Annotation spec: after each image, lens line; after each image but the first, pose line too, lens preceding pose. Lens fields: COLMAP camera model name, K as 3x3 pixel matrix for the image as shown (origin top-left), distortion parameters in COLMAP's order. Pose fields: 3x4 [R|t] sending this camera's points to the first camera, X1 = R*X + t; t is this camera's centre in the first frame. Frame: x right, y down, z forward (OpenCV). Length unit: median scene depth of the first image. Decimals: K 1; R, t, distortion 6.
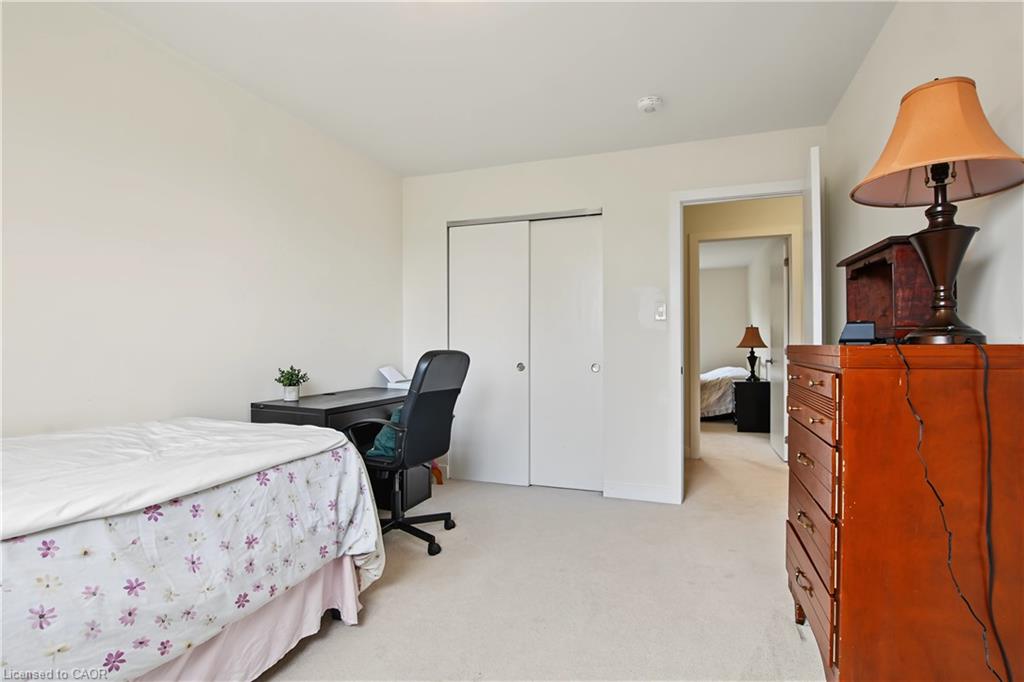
lens RADIAL K [[490.0, 0, 518.0], [0, 490.0, 342.6], [0, 0, 1]] dist [-0.047063, -0.000418]
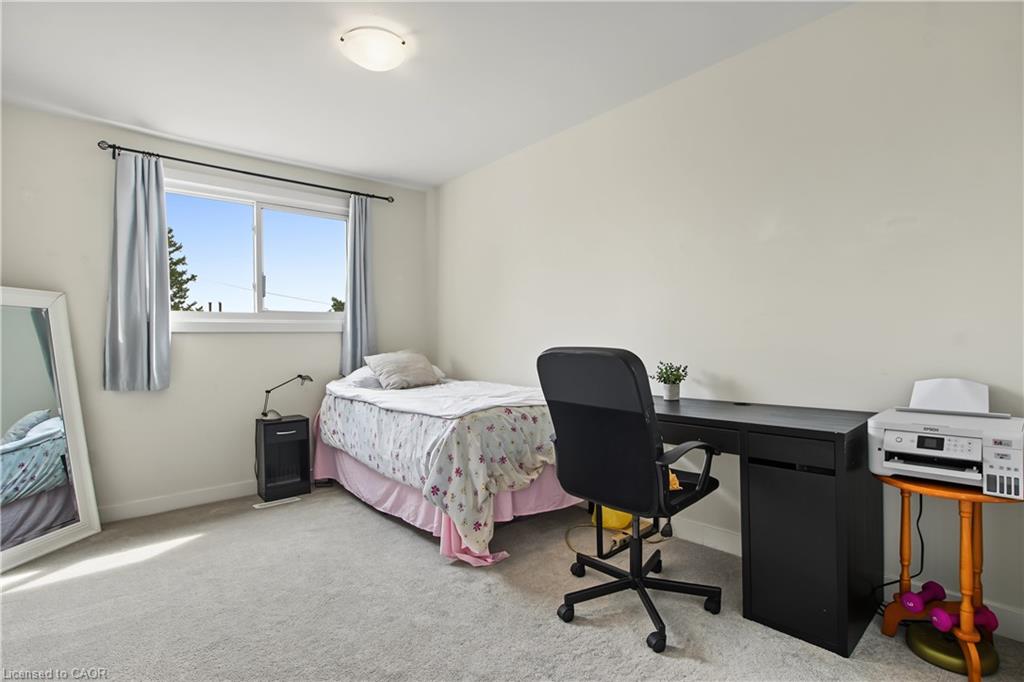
lens RADIAL K [[490.0, 0, 518.0], [0, 490.0, 342.6], [0, 0, 1]] dist [-0.047063, -0.000418]
pose [[-0.476454, 0.016239, -0.879050, 0.832567], [0.020757, 0.999758, 0.007219, 0.003565], [0.878954, -0.014807, -0.476676, 2.134010]]
